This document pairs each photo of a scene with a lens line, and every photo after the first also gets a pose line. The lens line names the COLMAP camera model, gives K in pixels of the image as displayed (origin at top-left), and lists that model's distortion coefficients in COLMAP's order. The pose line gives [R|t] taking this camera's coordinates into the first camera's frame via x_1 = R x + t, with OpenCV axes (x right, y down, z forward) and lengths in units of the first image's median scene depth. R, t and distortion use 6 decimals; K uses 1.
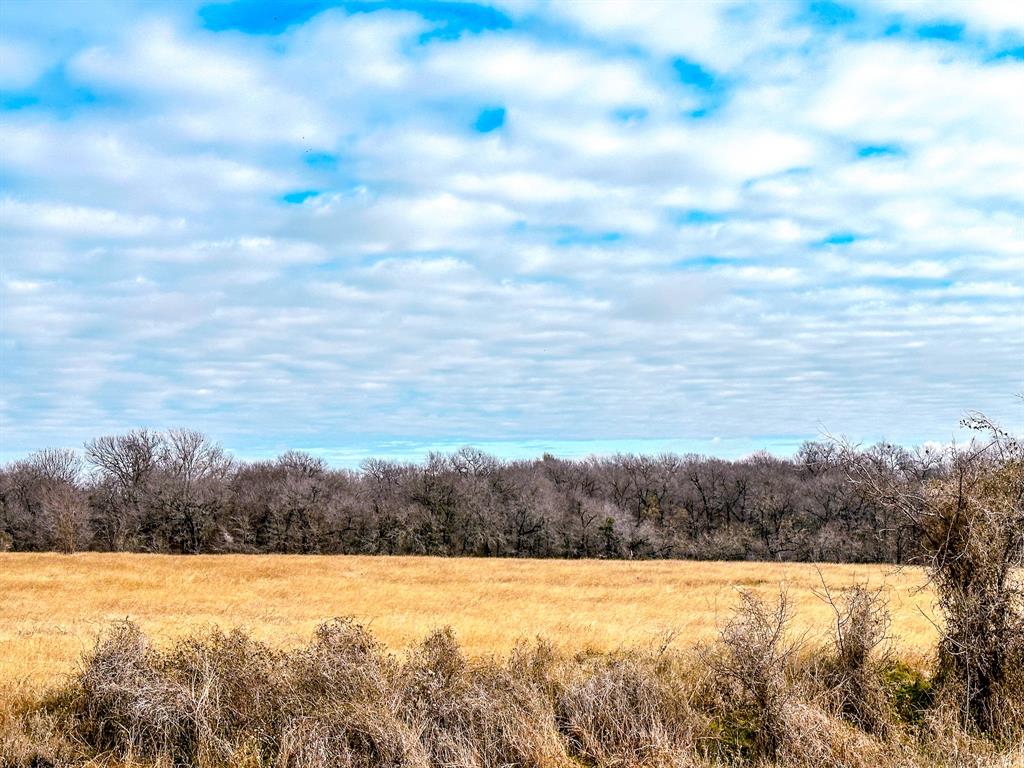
lens RADIAL K [[1628.0, 0, 508.8], [0, 1628.0, 388.5], [0, 0, 1]] dist [0.112478, 0.077368]
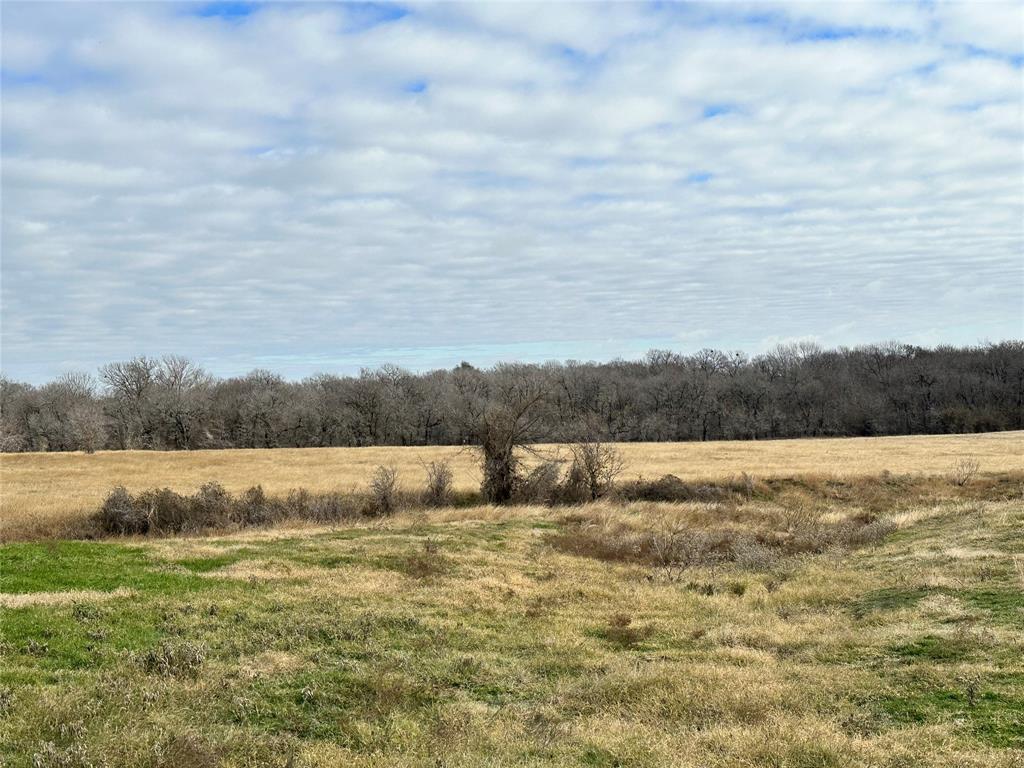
lens RADIAL K [[1419.9, 0, 483.4], [0, 1419.9, 385.2], [0, 0, 1]] dist [0.018027, 0.033099]
pose [[0.999405, -0.031987, 0.012938, 0.033627], [0.031105, 0.997505, 0.063376, -0.014803], [-0.014933, -0.062936, 0.997906, -0.137308]]
